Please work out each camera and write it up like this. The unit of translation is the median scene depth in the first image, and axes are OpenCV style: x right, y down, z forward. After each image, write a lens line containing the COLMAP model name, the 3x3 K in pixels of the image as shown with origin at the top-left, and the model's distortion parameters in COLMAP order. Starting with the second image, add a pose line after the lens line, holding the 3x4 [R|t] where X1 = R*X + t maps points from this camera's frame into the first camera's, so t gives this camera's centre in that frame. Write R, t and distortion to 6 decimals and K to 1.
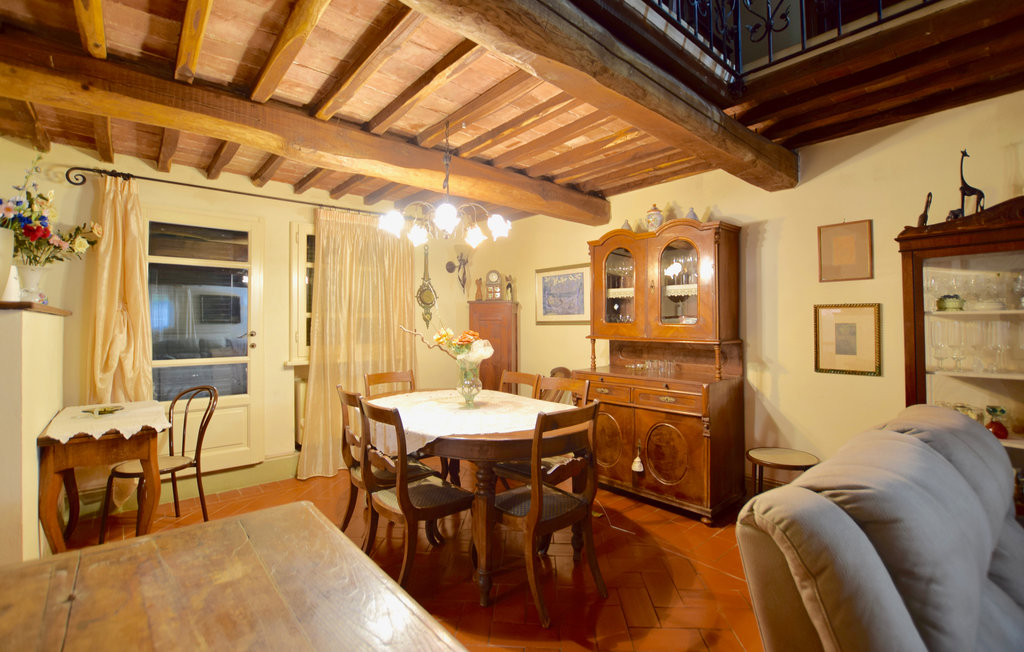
lens RADIAL K [[450.9, 0, 521.5], [0, 450.9, 322.7], [0, 0, 1]] dist [-0.004917, 0.000268]
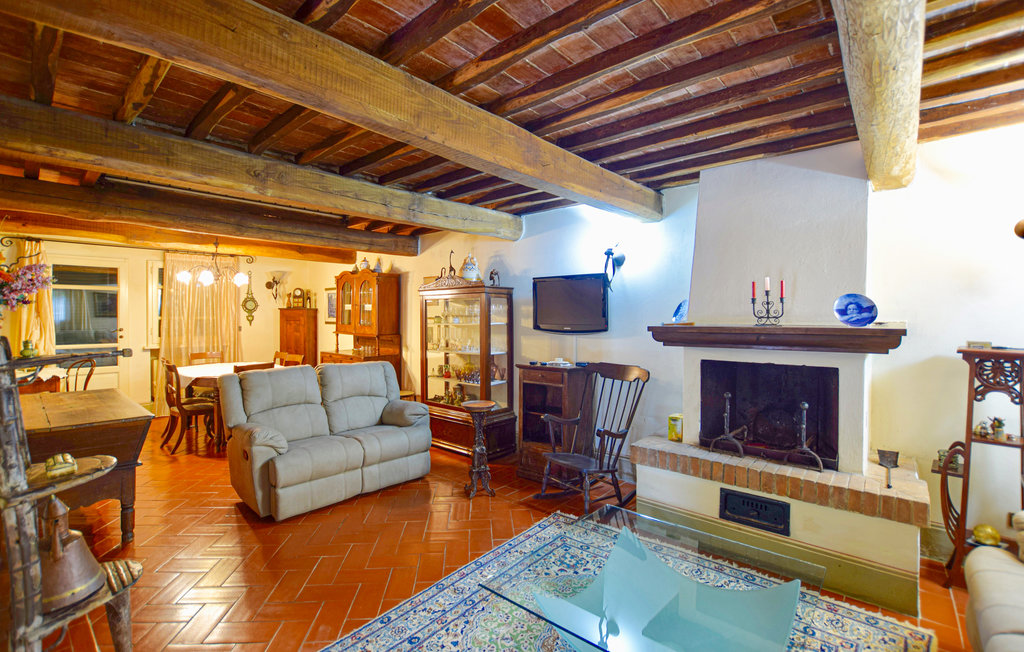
lens RADIAL K [[450.9, 0, 501.9], [0, 450.9, 325.3], [0, 0, 1]] dist [-0.004917, 0.000268]
pose [[0.994357, 0.004277, 0.106001, 0.591911], [-0.006854, 0.999689, 0.023959, -0.039178], [-0.105866, -0.024550, 0.994077, -0.754460]]
